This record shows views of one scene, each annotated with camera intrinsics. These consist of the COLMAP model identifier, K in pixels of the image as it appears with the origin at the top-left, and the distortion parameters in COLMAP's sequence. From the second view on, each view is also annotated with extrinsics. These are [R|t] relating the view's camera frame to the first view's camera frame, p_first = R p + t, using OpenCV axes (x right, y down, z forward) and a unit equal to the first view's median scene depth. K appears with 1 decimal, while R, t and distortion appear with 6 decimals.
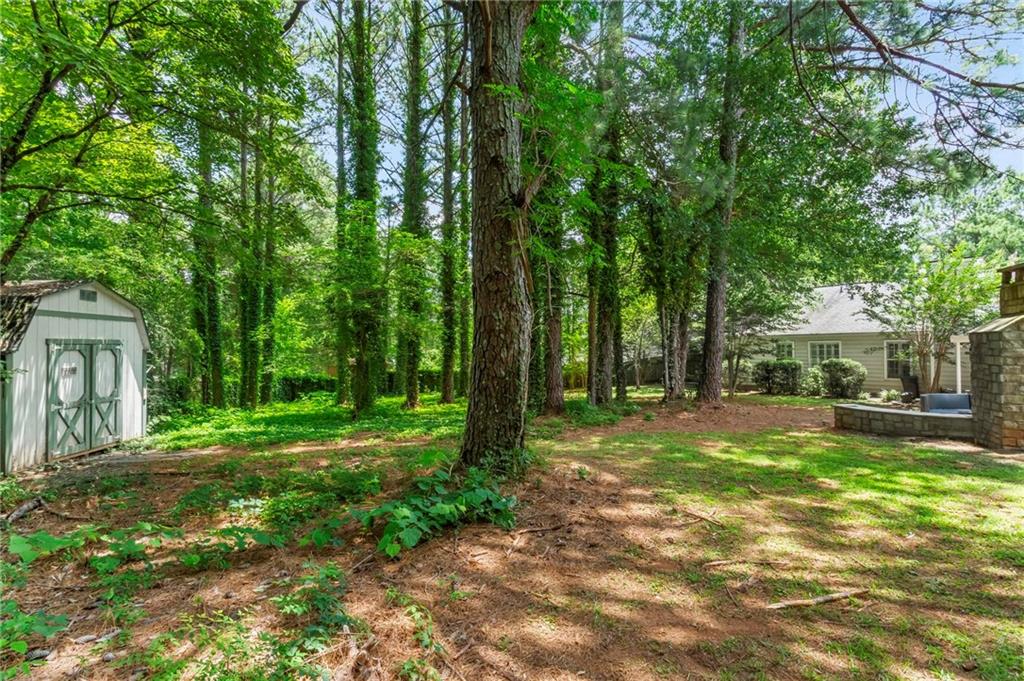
lens RADIAL K [[492.8, 0, 507.9], [0, 492.8, 341.5], [0, 0, 1]] dist [-0.001060, -0.000372]
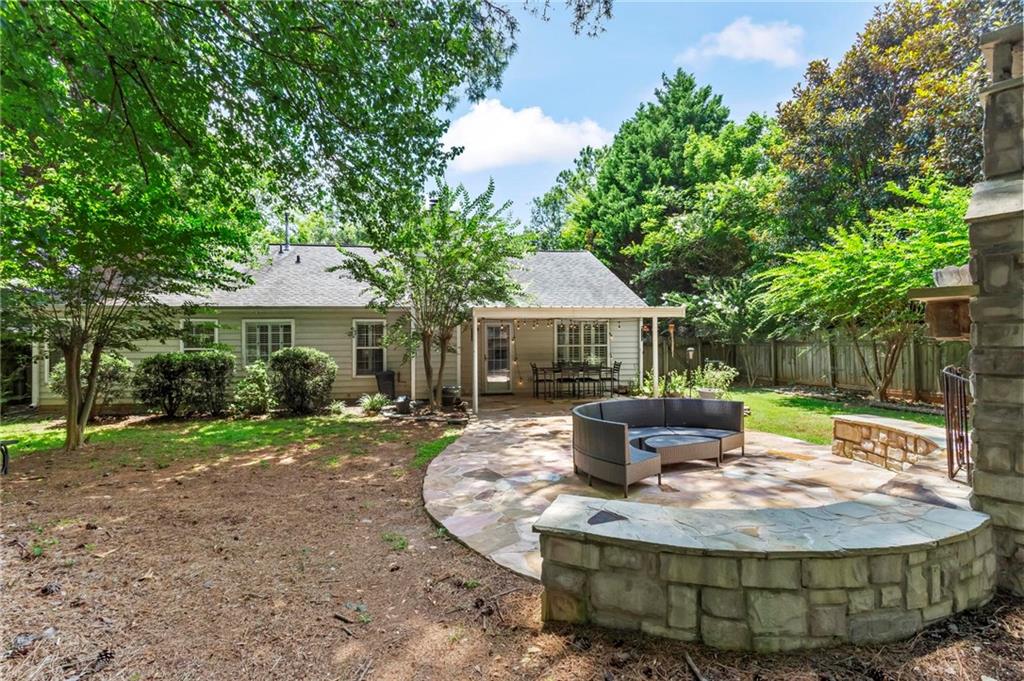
lens RADIAL K [[492.8, 0, 507.3], [0, 492.8, 335.5], [0, 0, 1]] dist [-0.001060, -0.000372]
pose [[0.445642, 0.012658, 0.895122, 0.240173], [-0.007320, 0.999918, -0.010496, 0.023687], [-0.895181, -0.001875, 0.445698, 0.484492]]
